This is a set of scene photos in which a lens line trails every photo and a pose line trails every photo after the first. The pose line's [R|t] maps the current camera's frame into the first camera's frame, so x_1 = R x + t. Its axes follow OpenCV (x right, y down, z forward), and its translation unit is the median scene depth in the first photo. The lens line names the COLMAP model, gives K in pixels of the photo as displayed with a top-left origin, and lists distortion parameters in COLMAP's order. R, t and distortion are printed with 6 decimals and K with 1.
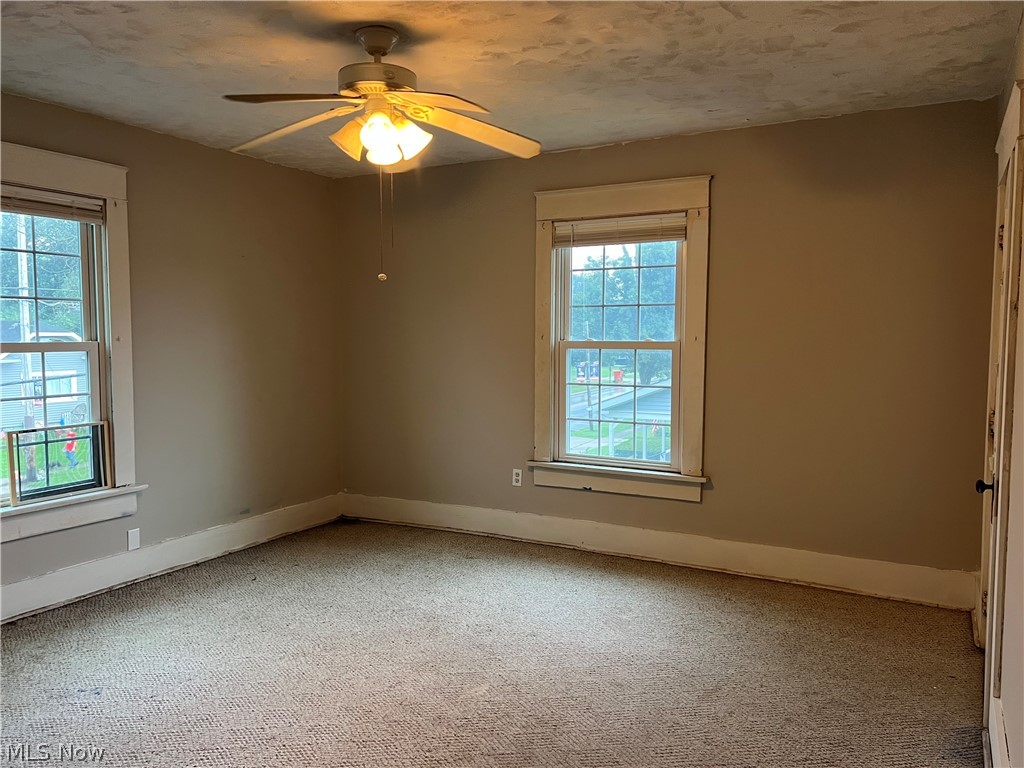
lens RADIAL K [[767.5, 0, 513.5], [0, 767.5, 390.8], [0, 0, 1]] dist [0.057237, -0.063076]
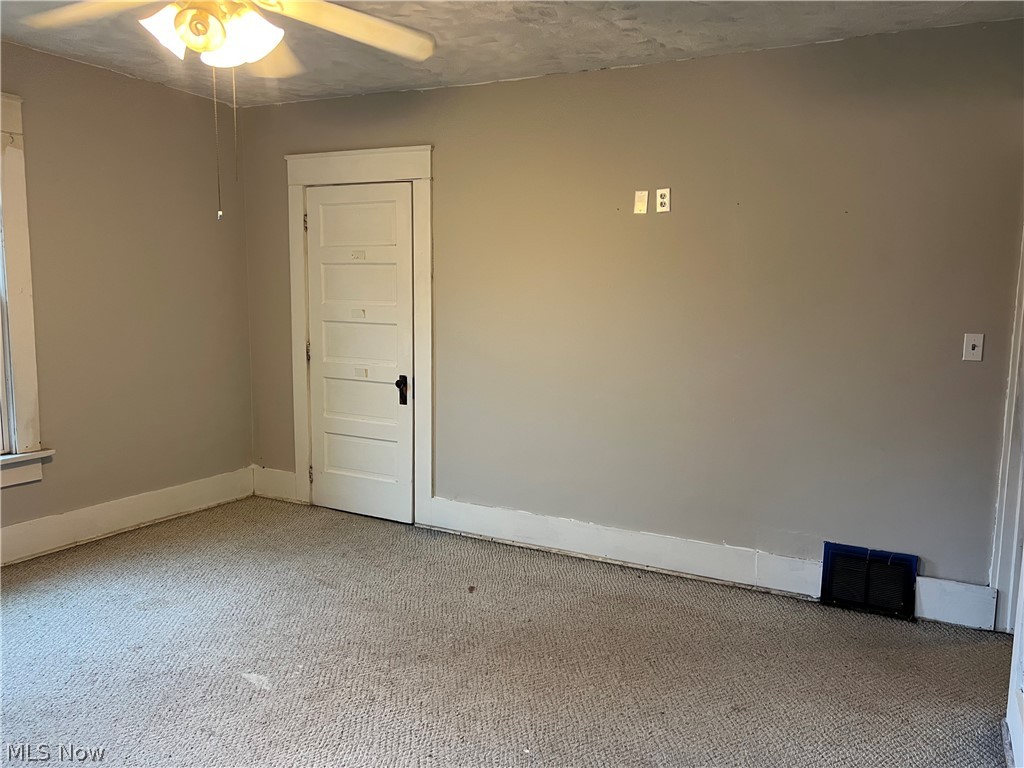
lens RADIAL K [[767.5, 0, 513.8], [0, 767.5, 381.4], [0, 0, 1]] dist [0.057237, -0.063076]
pose [[-0.012492, -0.115502, 0.993229, -0.690638], [0.057191, 0.991598, 0.116031, -0.042388], [-0.998285, 0.058253, -0.005781, 0.502969]]
